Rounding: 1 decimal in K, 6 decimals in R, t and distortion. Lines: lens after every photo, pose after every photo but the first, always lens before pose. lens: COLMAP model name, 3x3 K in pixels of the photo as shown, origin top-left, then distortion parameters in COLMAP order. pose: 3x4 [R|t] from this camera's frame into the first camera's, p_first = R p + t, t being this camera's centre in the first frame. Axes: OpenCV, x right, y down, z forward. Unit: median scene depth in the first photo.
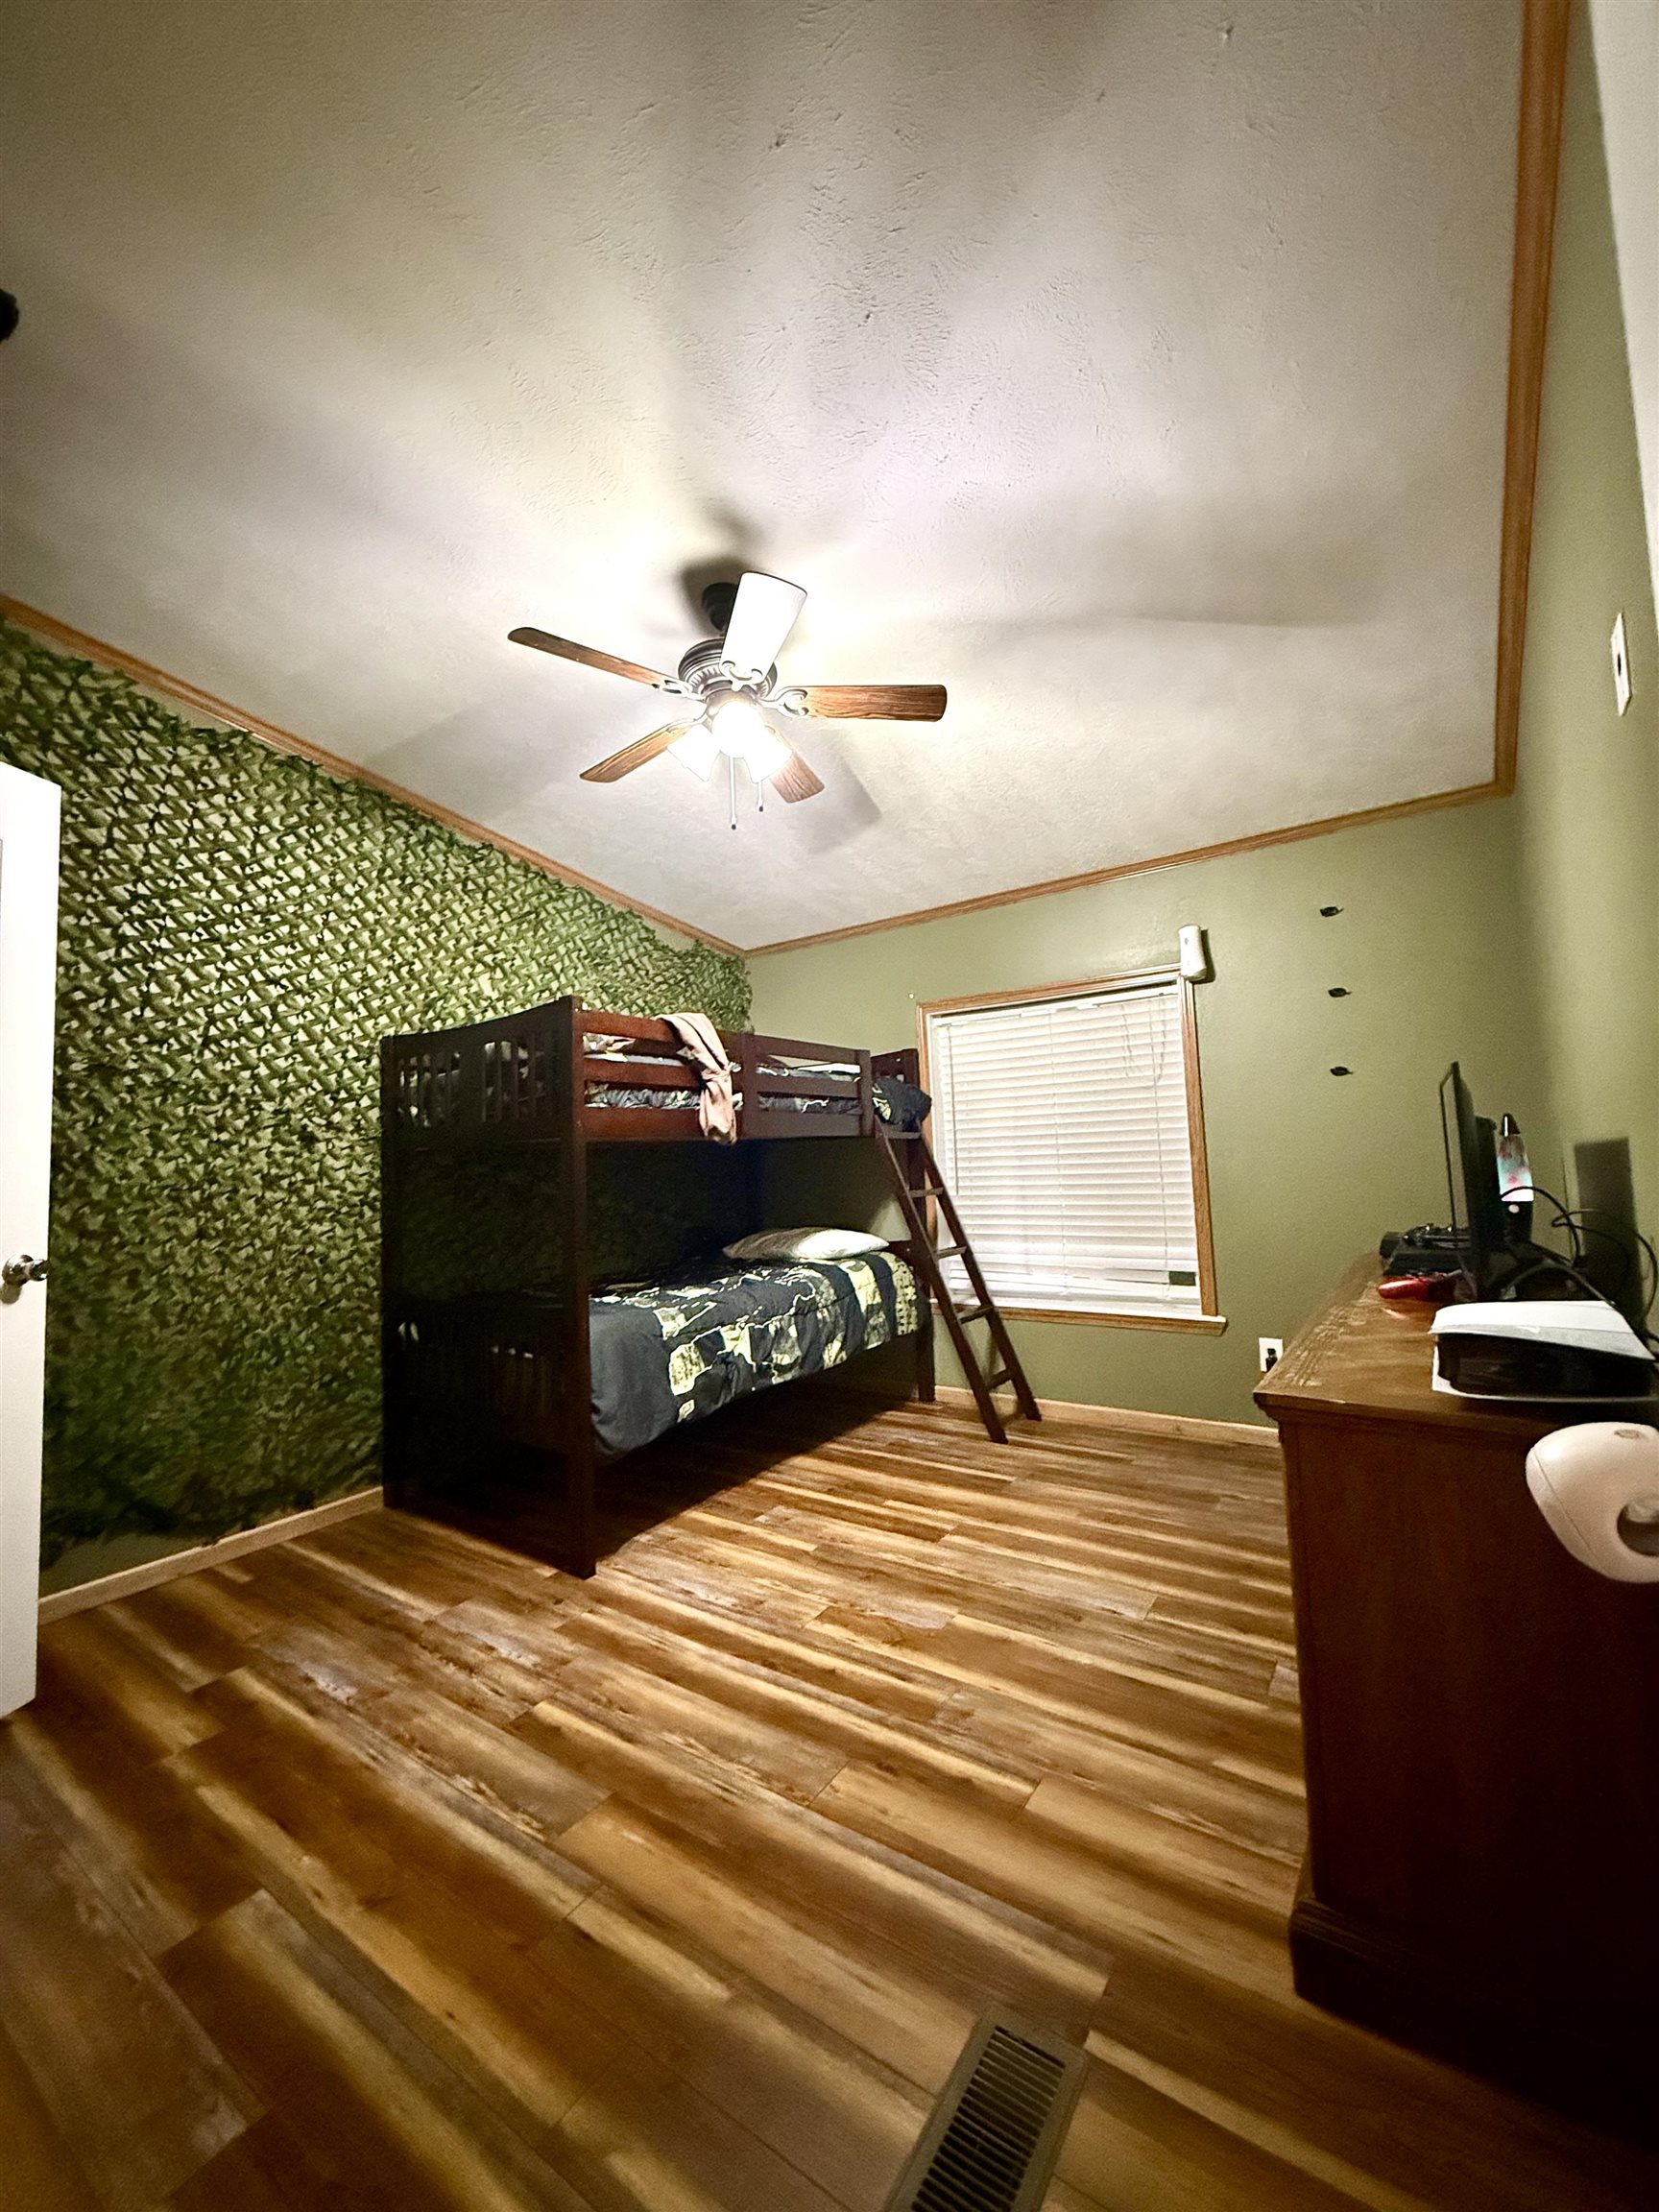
lens RADIAL K [[879.5, 0, 828.8], [0, 879.5, 1098.7], [0, 0, 1]] dist [-0.001241, 0.000599]
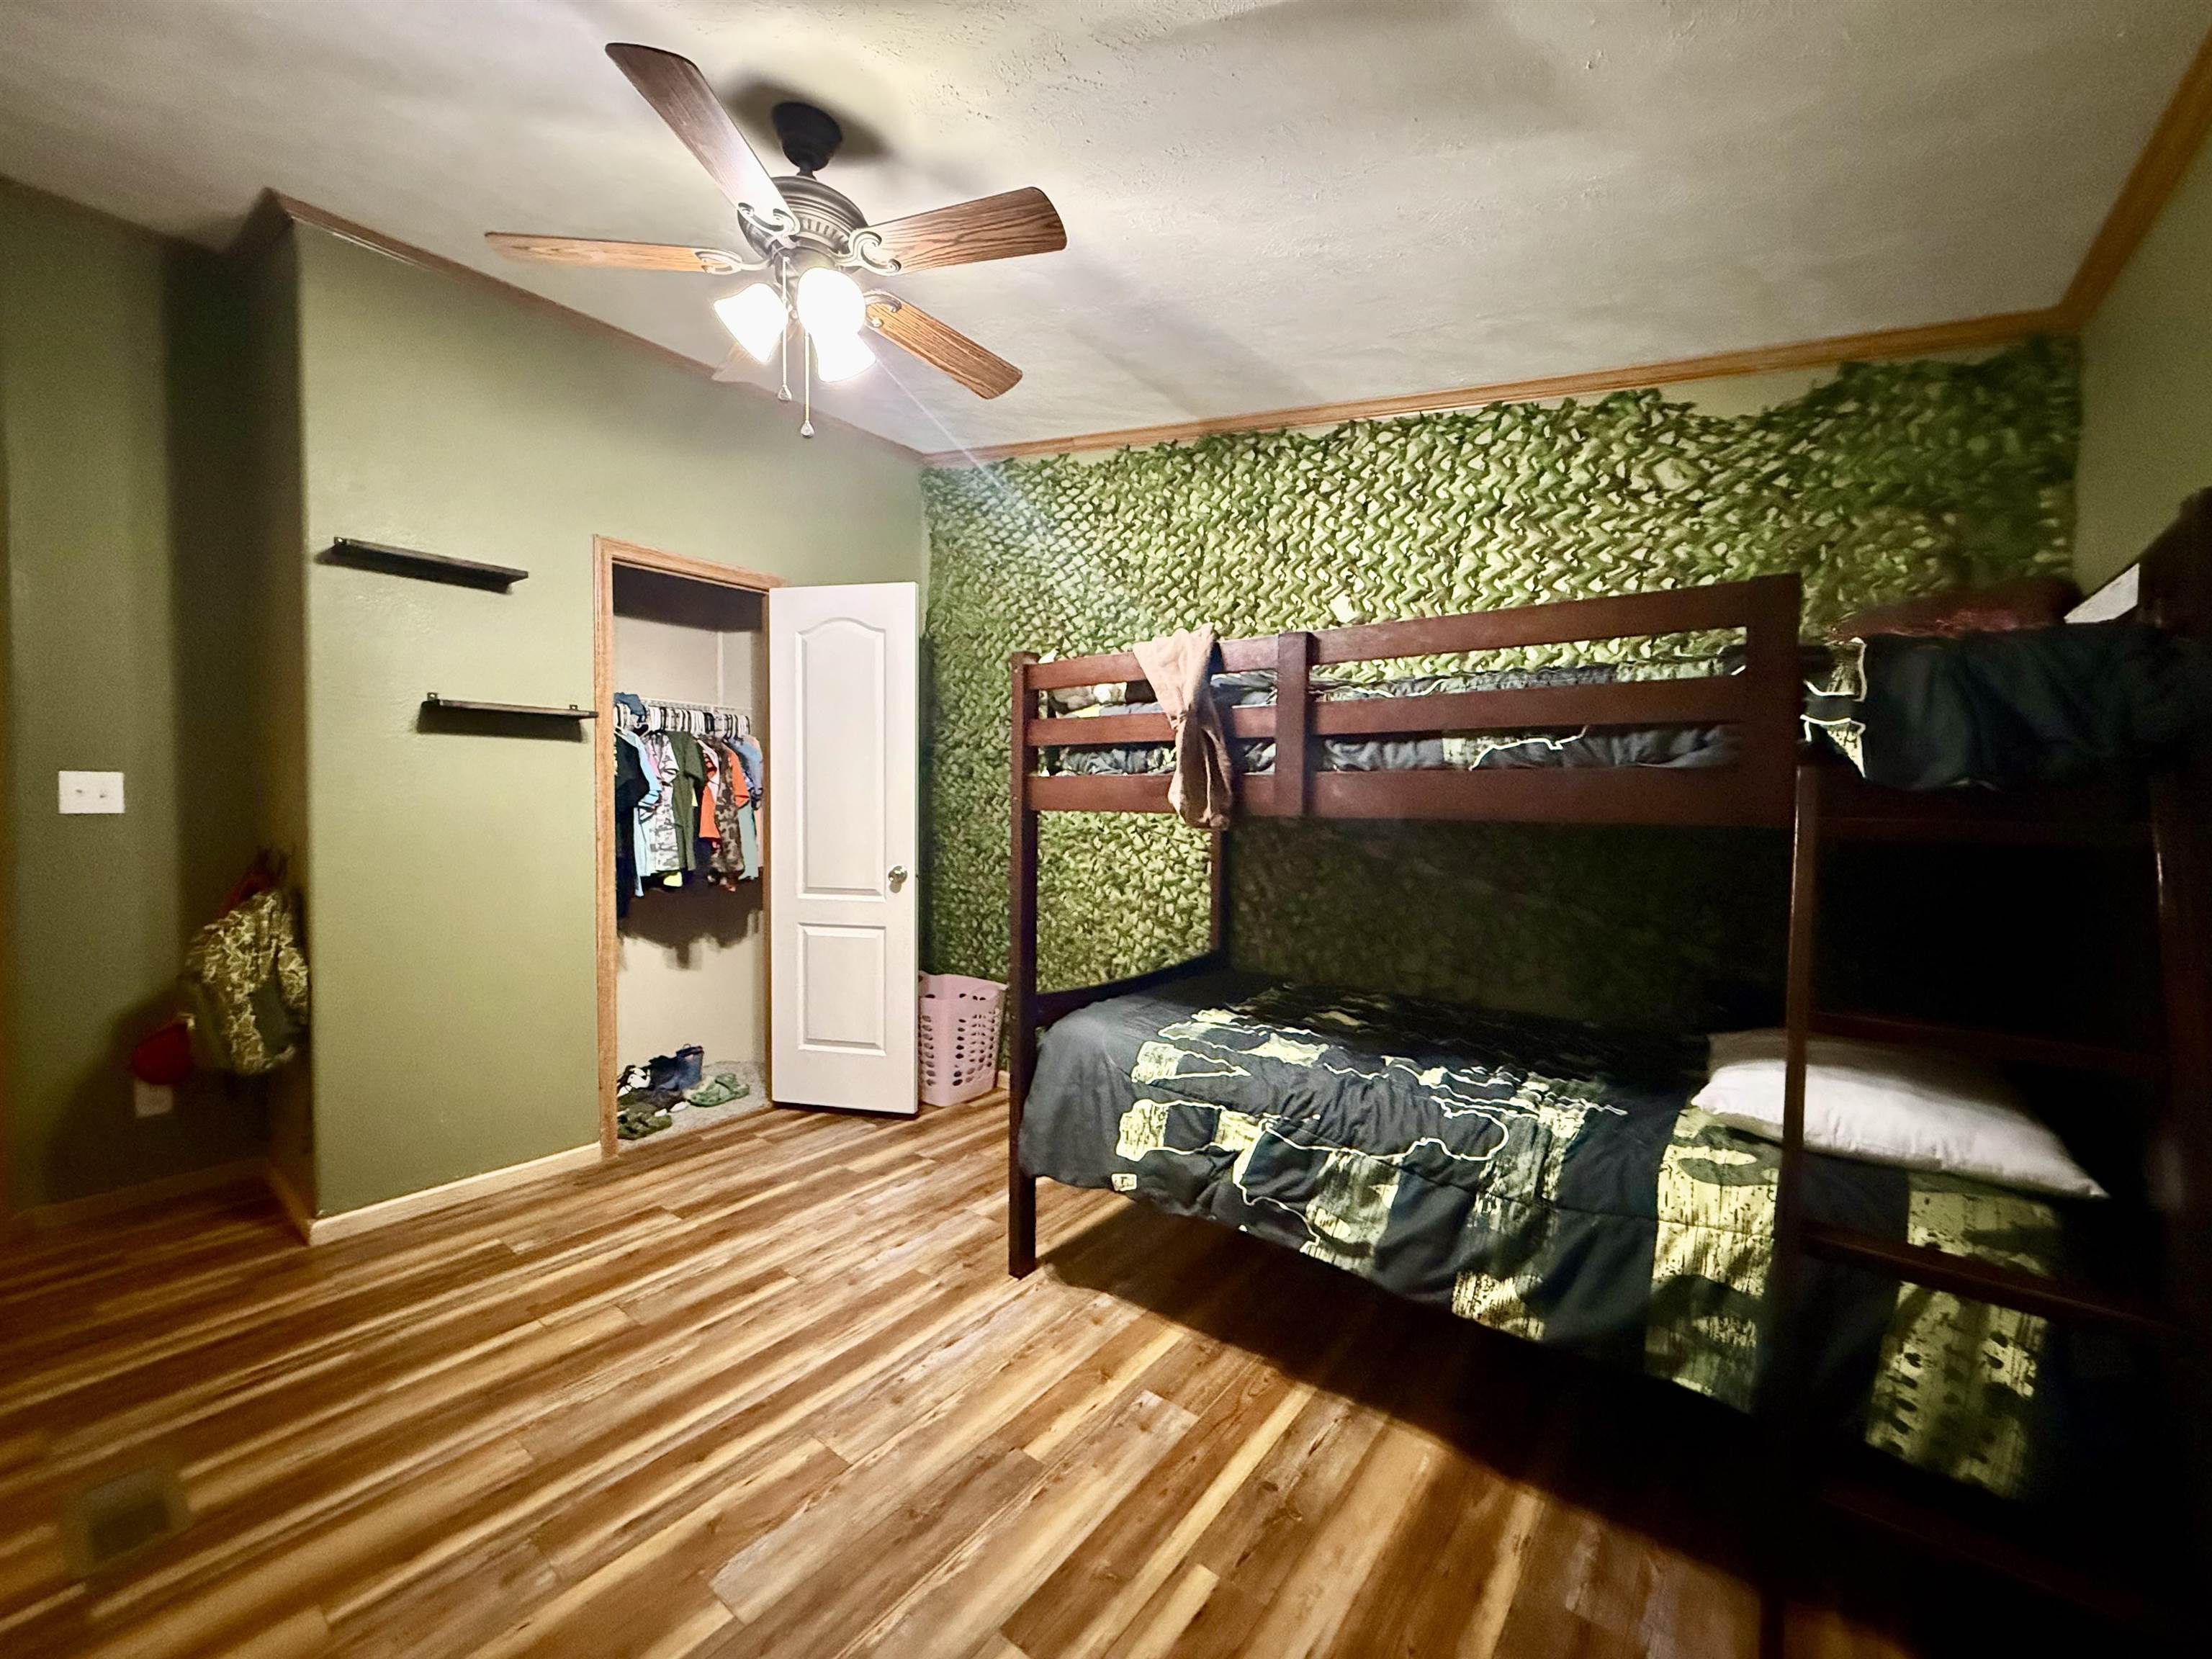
lens RADIAL K [[879.5, 0, 1101.7], [0, 879.5, 830.8], [0, 0, 1]] dist [-0.001241, 0.000599]
pose [[-0.053041, 0.075857, -0.995707, 0.548623], [0.061391, 0.995472, 0.072569, 0.003728], [0.996704, -0.057278, -0.057457, 1.026371]]
